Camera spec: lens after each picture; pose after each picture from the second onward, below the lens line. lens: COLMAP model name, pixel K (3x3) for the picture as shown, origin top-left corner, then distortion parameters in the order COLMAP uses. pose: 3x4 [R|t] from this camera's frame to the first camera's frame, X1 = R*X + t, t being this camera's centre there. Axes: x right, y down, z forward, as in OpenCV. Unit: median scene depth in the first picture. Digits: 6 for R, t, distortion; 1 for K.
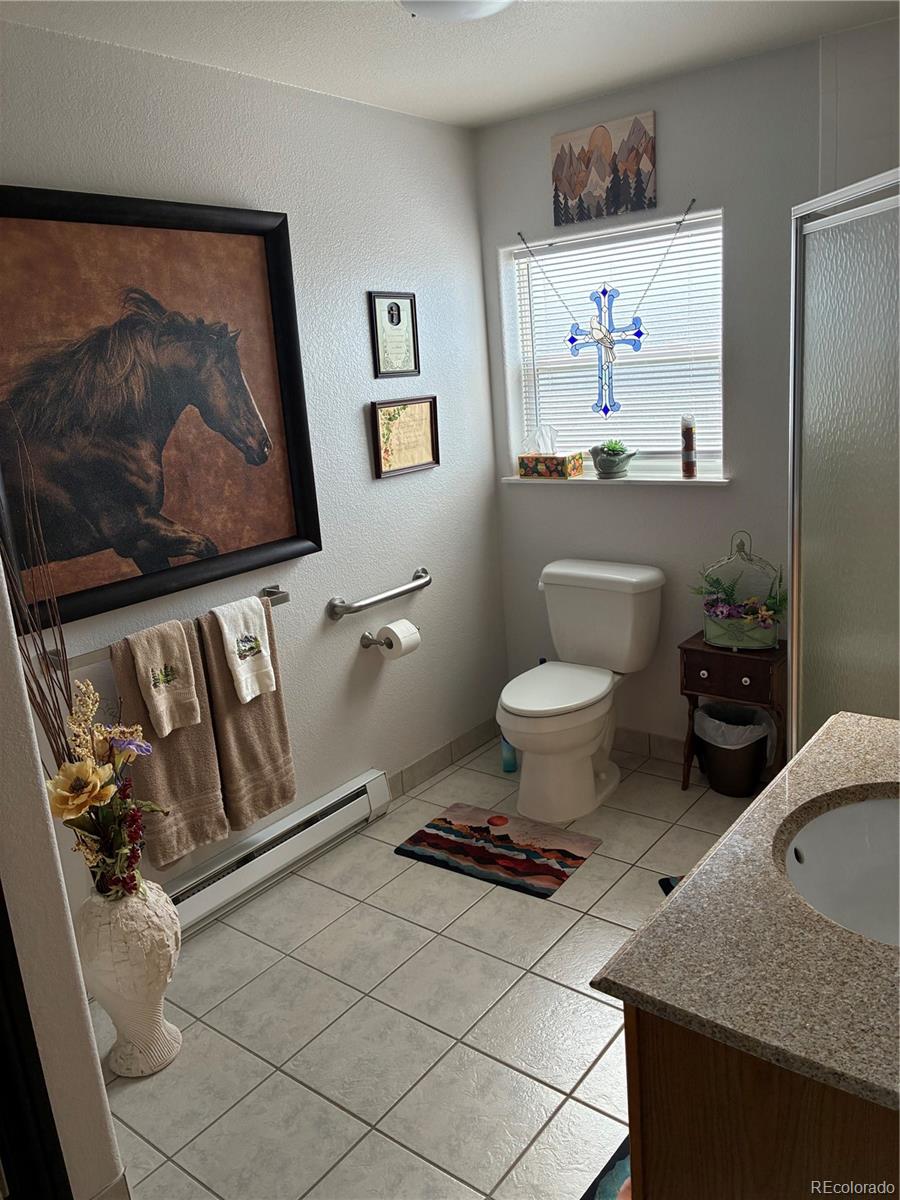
lens RADIAL K [[1008.6, 0, 450.0], [0, 1008.6, 600.0], [0, 0, 1]] dist [-0.010039, -0.004835]
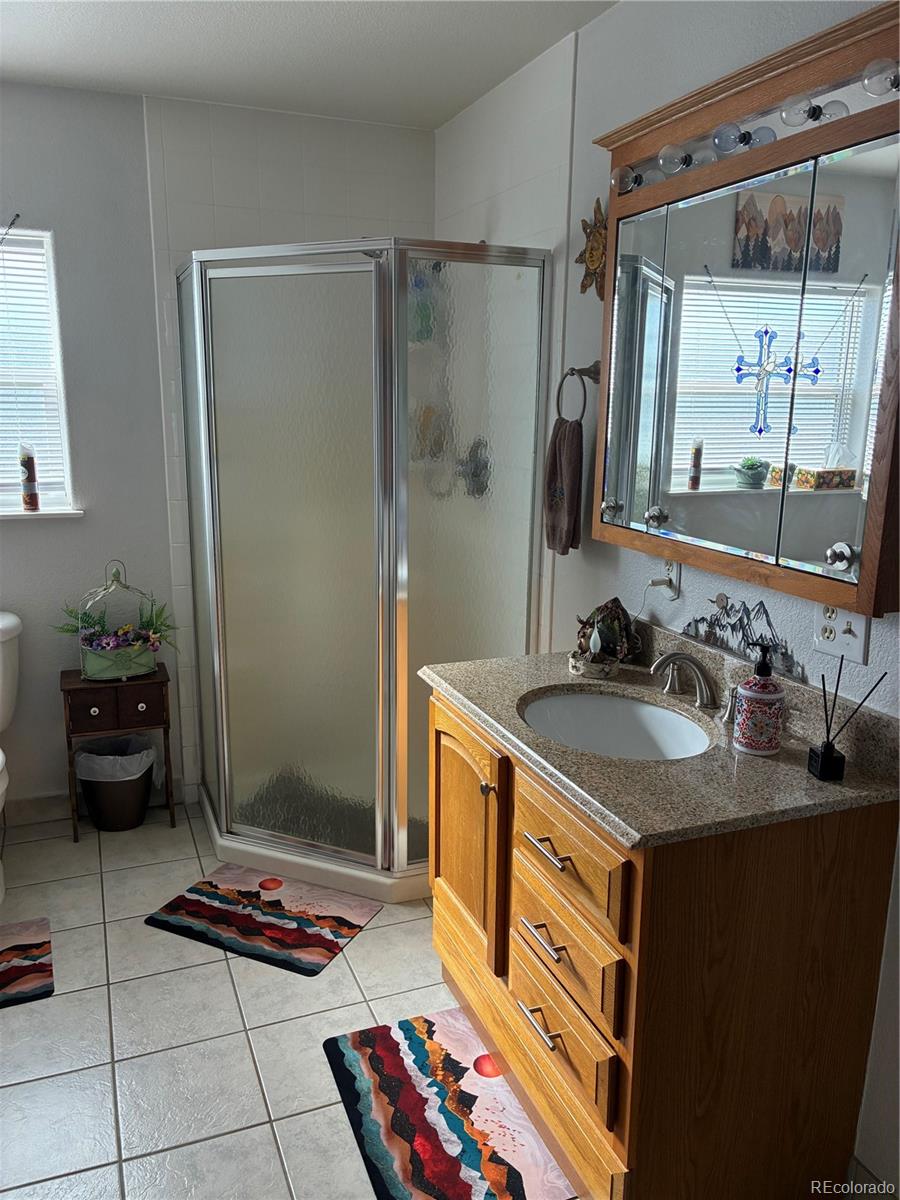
lens RADIAL K [[921.1, 0, 450.0], [0, 921.1, 600.0], [0, 0, 1]] dist [-0.001826, -0.000823]
pose [[0.540315, -0.113757, 0.833738, -0.652333], [0.135191, 0.989684, 0.047423, -0.061964], [-0.830532, 0.087091, 0.550120, 0.484886]]
